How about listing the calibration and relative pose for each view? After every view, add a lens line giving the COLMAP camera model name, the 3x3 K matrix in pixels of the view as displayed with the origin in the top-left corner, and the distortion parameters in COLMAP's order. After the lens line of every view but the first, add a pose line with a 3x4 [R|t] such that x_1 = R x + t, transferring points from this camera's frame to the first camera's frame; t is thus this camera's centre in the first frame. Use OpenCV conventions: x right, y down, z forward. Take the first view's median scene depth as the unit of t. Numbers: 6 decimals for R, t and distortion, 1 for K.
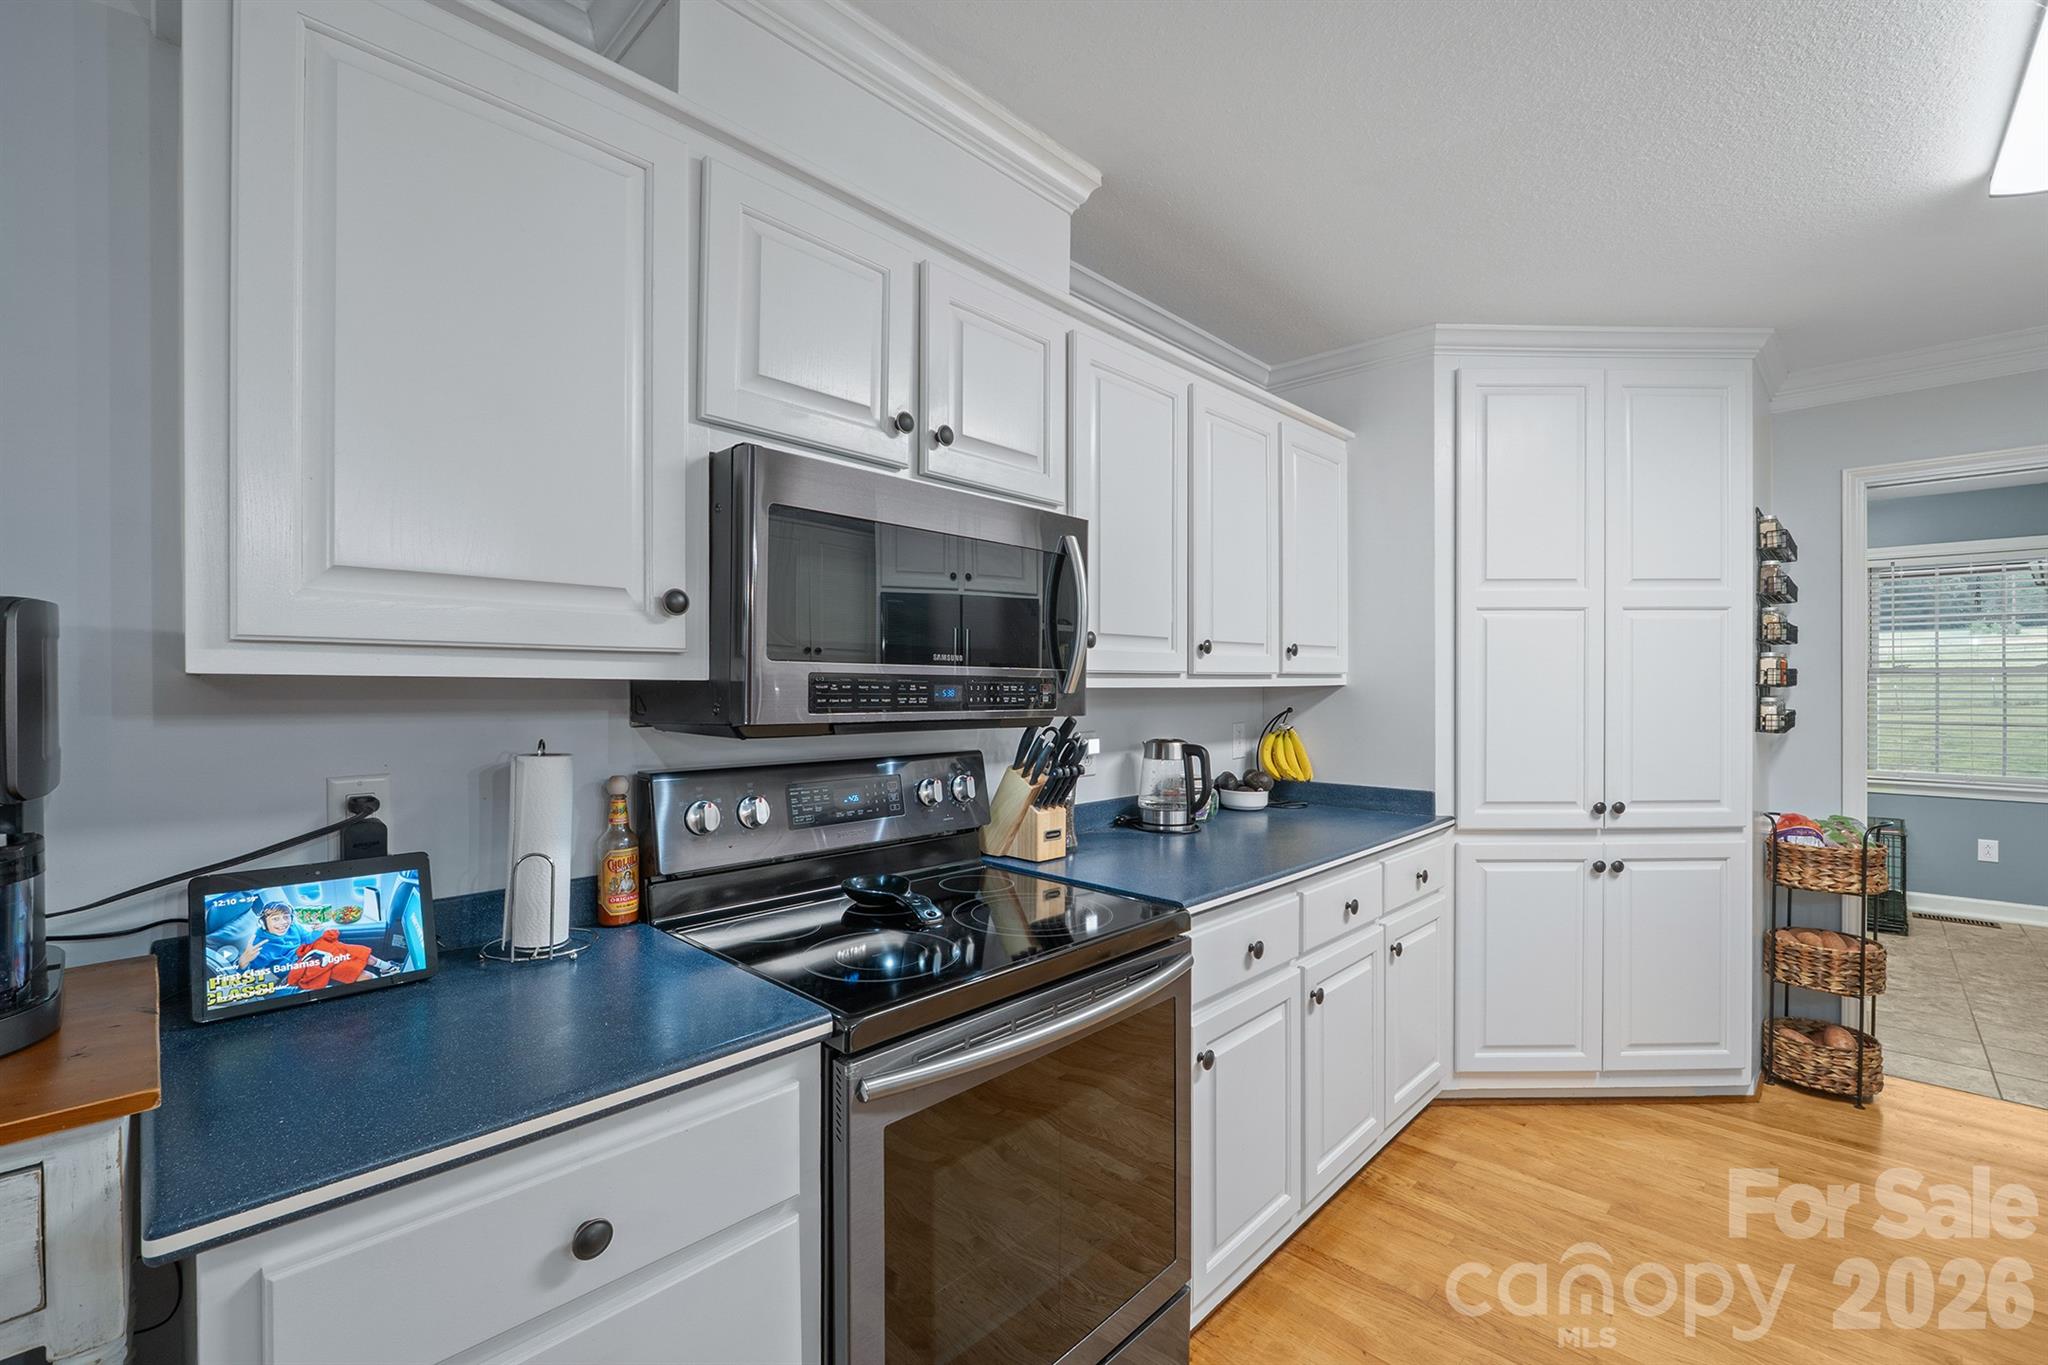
lens RADIAL K [[862.8, 0, 1030.4], [0, 862.8, 686.9], [0, 0, 1]] dist [-0.000558, -0.000287]
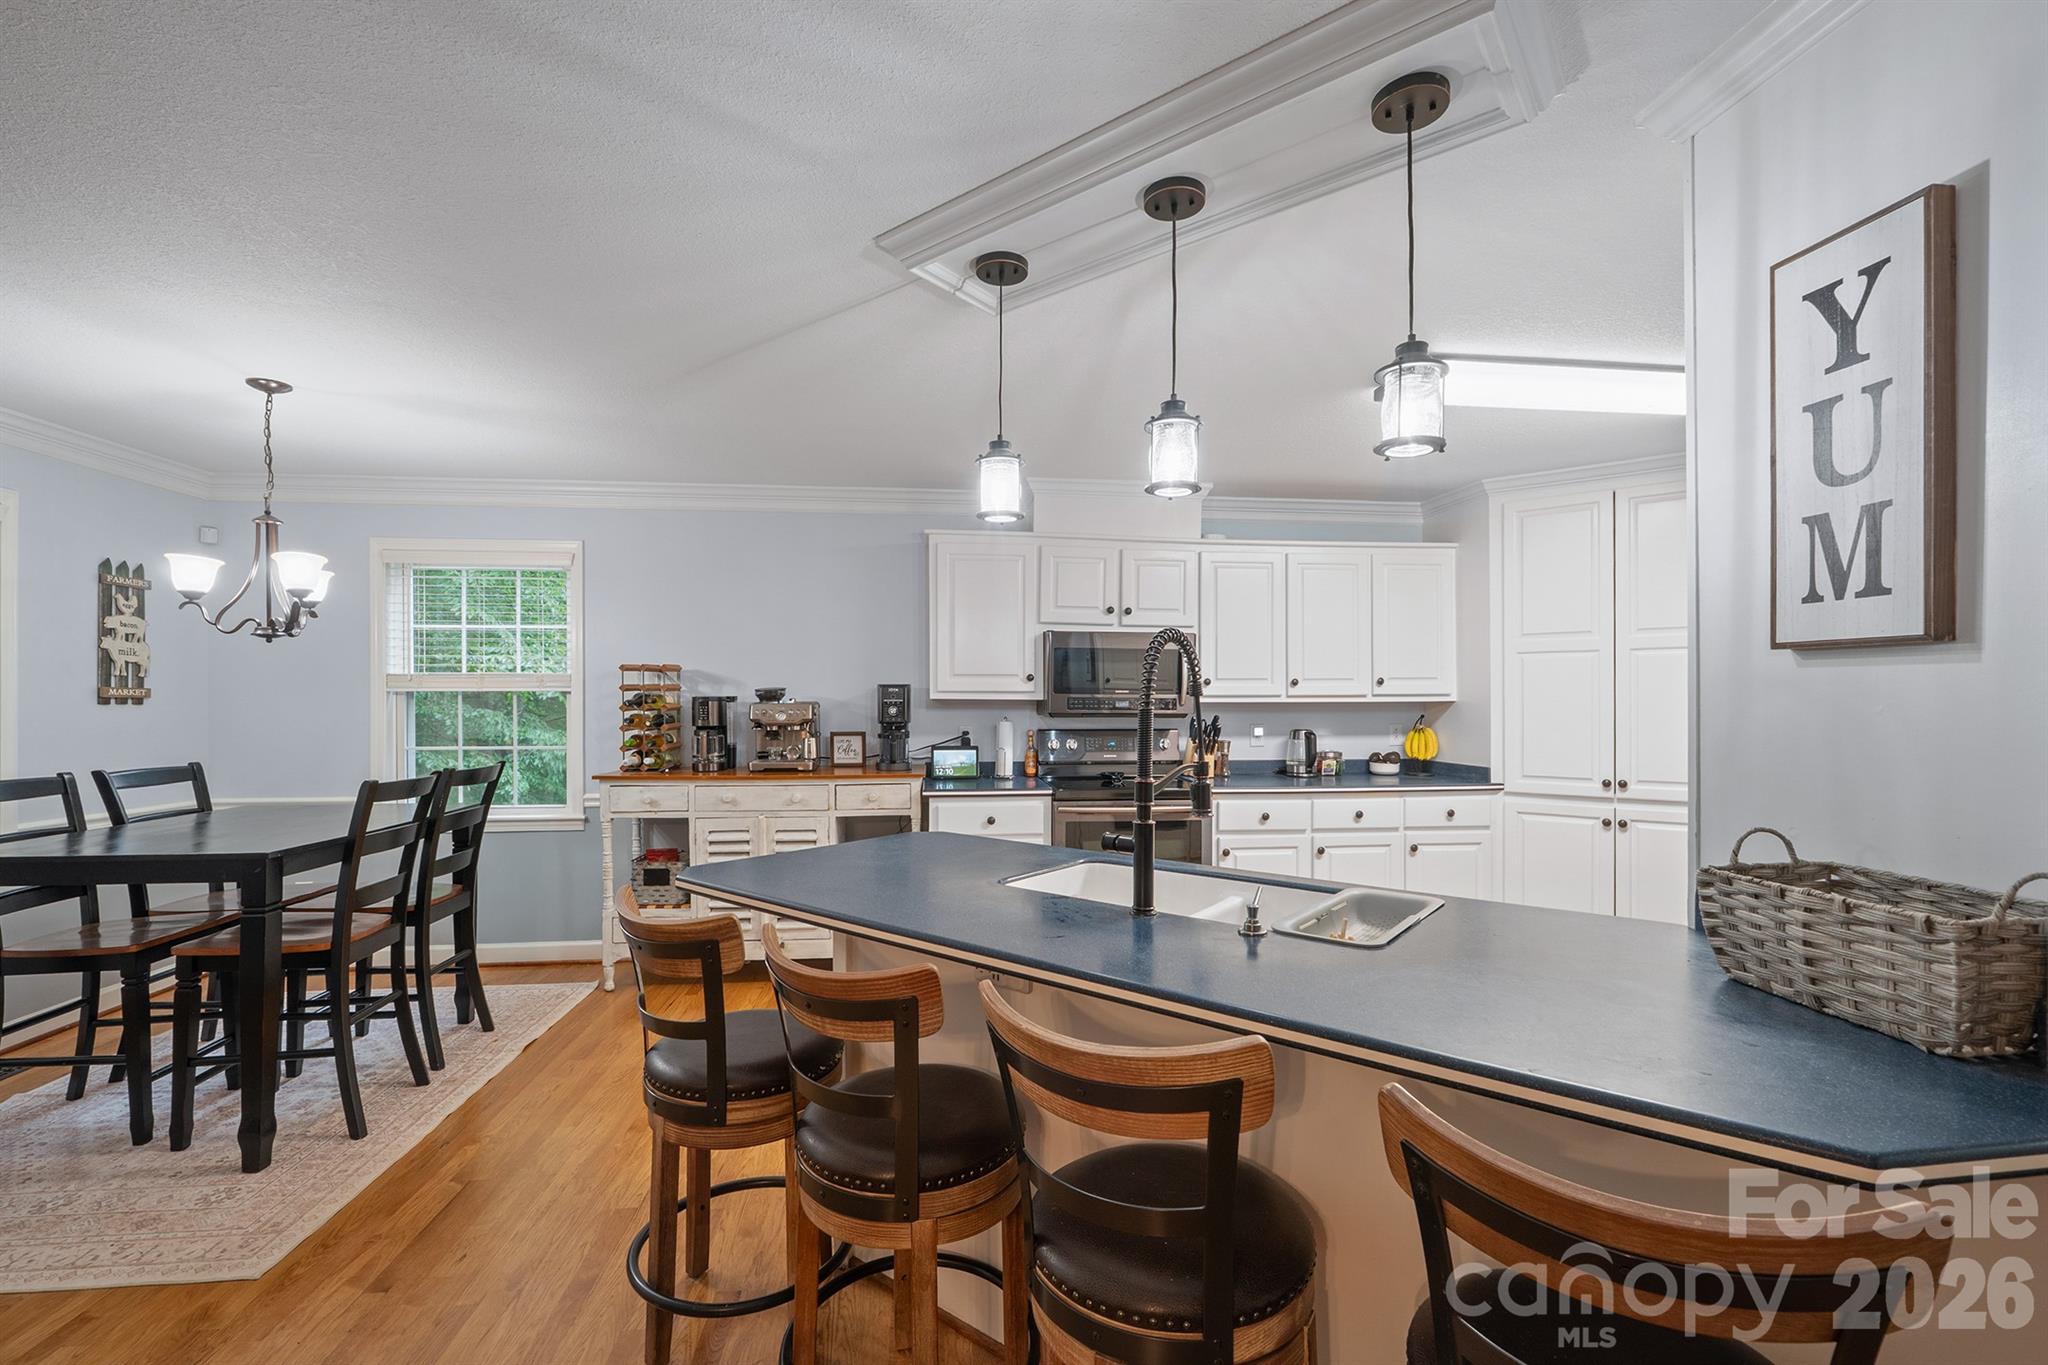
lens RADIAL K [[867.3, 0, 1024.3], [0, 867.3, 703.8], [0, 0, 1]] dist [-0.005479, -0.000897]
pose [[0.766113, 0.001587, -0.642703, 1.215137], [-0.001314, 0.999999, 0.000904, 0.003764], [0.642704, 0.000152, 0.766115, -1.138555]]
